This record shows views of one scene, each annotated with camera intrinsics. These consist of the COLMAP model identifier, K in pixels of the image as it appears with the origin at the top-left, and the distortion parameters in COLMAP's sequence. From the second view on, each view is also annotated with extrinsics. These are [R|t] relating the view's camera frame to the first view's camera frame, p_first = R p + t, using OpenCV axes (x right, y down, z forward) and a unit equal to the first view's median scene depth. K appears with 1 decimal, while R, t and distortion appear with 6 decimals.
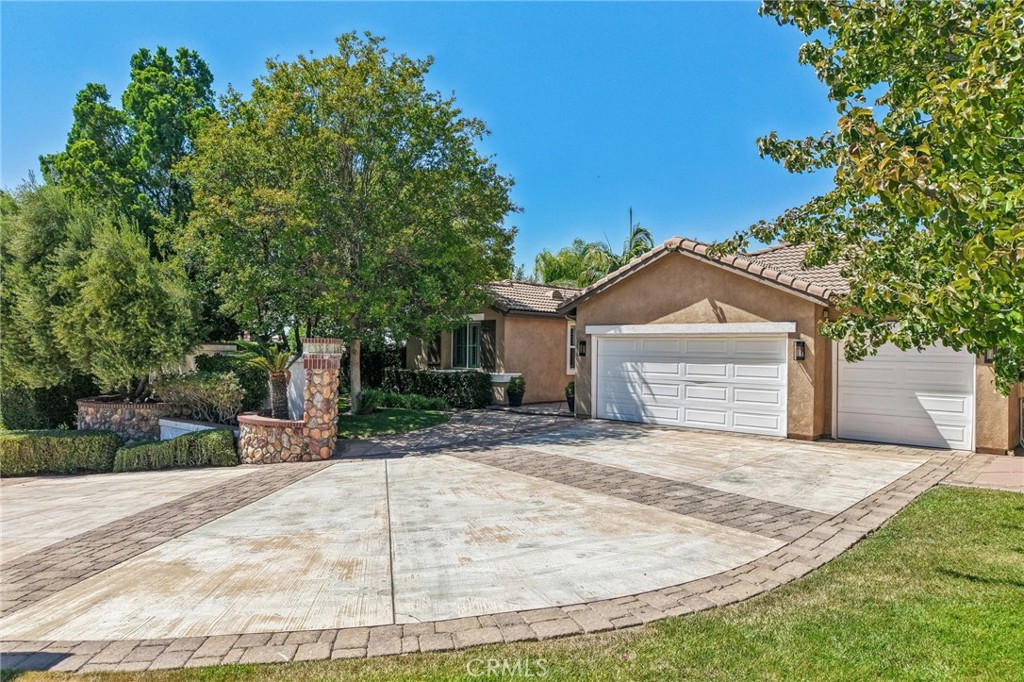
lens RADIAL K [[682.5, 0, 512.0], [0, 682.5, 341.0], [0, 0, 1]] dist [0.003035, 0.002748]
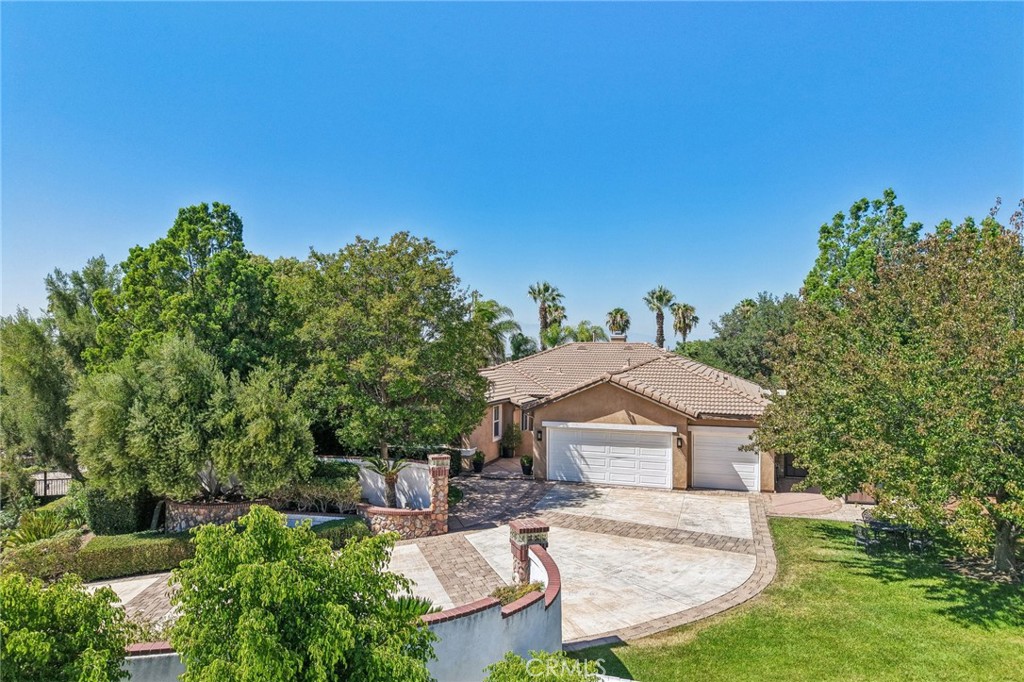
lens RADIAL K [[676.9, 0, 508.8], [0, 676.9, 347.7], [0, 0, 1]] dist [0.034534, -0.053068]
pose [[0.904156, -0.007664, 0.427134, -0.705192], [0.000537, 0.999859, 0.016805, -0.246444], [-0.427202, -0.014965, 0.904032, -0.421684]]
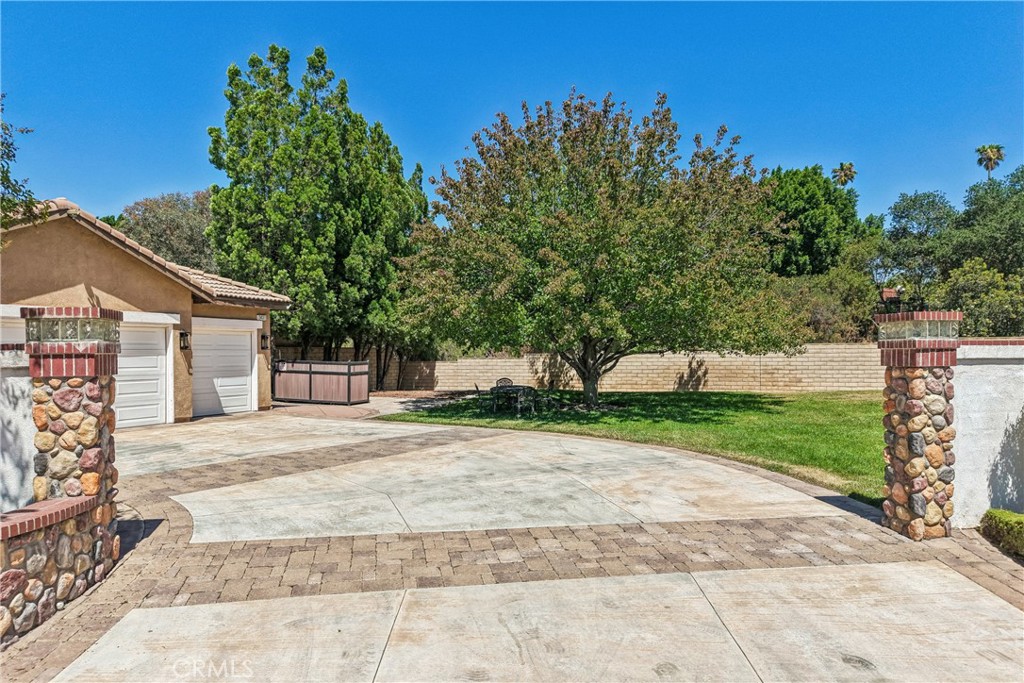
lens RADIAL K [[690.2, 0, 507.8], [0, 690.2, 366.5], [0, 0, 1]] dist [0.012568, -0.003108]
pose [[-0.314095, -0.030127, 0.948913, -0.711646], [-0.012005, 0.999543, 0.027761, 0.015967], [-0.949316, -0.002672, -0.314313, 0.766793]]
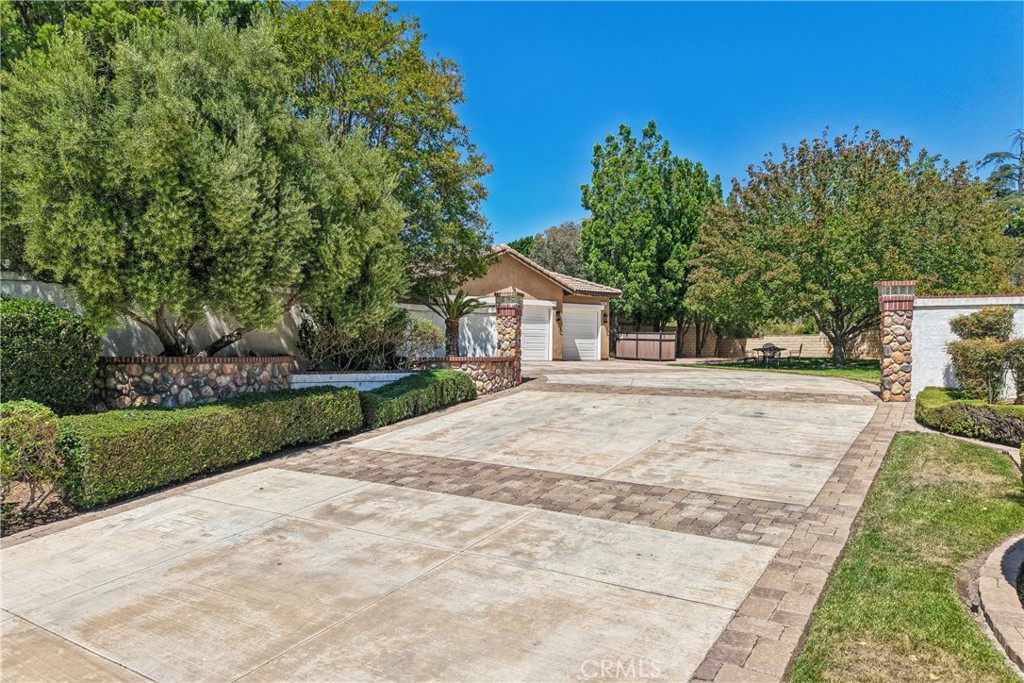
lens RADIAL K [[676.9, 0, 508.8], [0, 676.9, 348.2], [0, 0, 1]] dist [0.034534, -0.053068]
pose [[0.227373, -0.009862, 0.973758, -1.354752], [-0.016472, 0.999767, 0.013971, 0.073608], [-0.973668, -0.019216, 0.227158, 0.621213]]
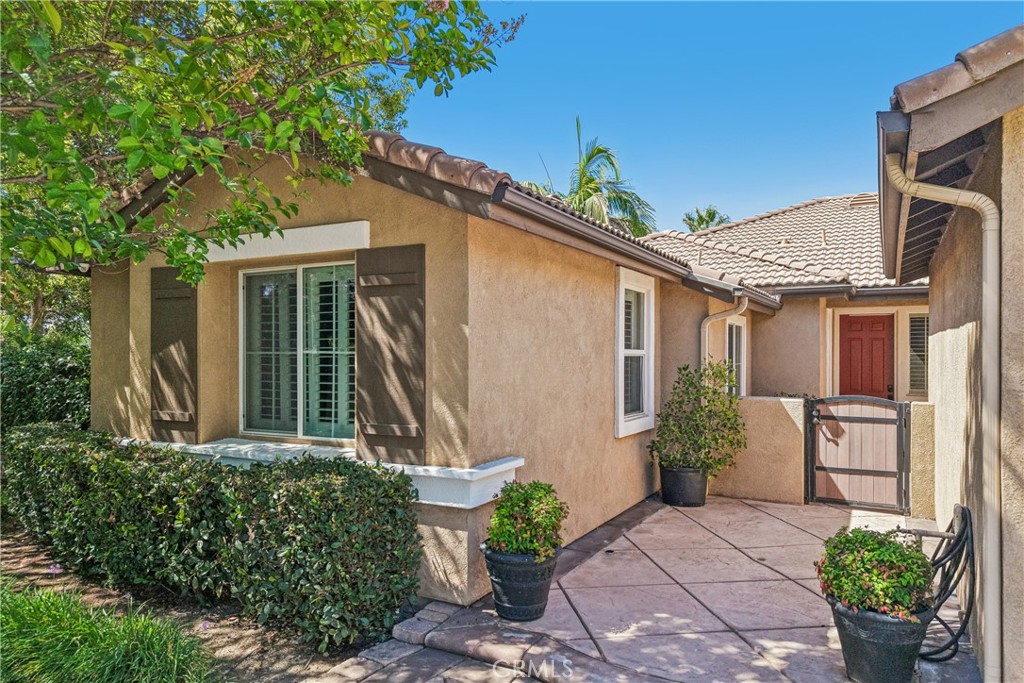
lens RADIAL K [[676.9, 0, 508.8], [0, 676.9, 348.2], [0, 0, 1]] dist [0.034534, -0.053068]
pose [[0.971304, -0.010612, 0.237604, -0.067682], [0.008877, 0.999926, 0.008368, 0.004705], [-0.237675, -0.006018, 0.971326, 0.994006]]
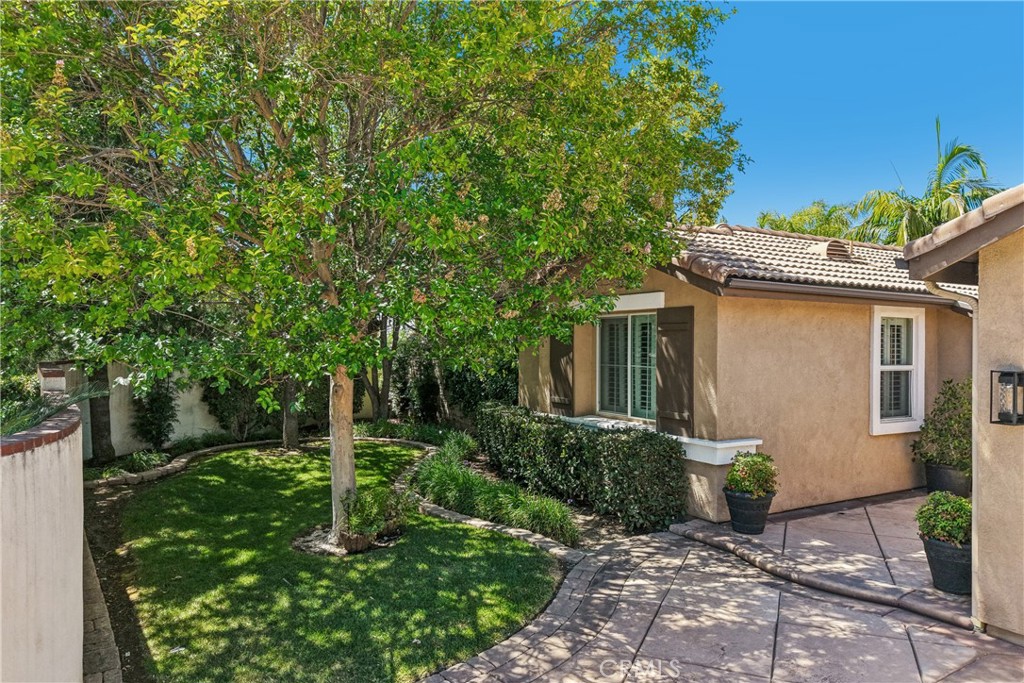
lens RADIAL K [[676.9, 0, 508.8], [0, 676.9, 348.2], [0, 0, 1]] dist [0.034534, -0.053068]
pose [[0.954140, -0.003217, -0.299345, -0.010688], [0.008638, 0.999822, 0.016787, -0.018362], [0.299237, -0.018603, 0.953997, 0.763928]]
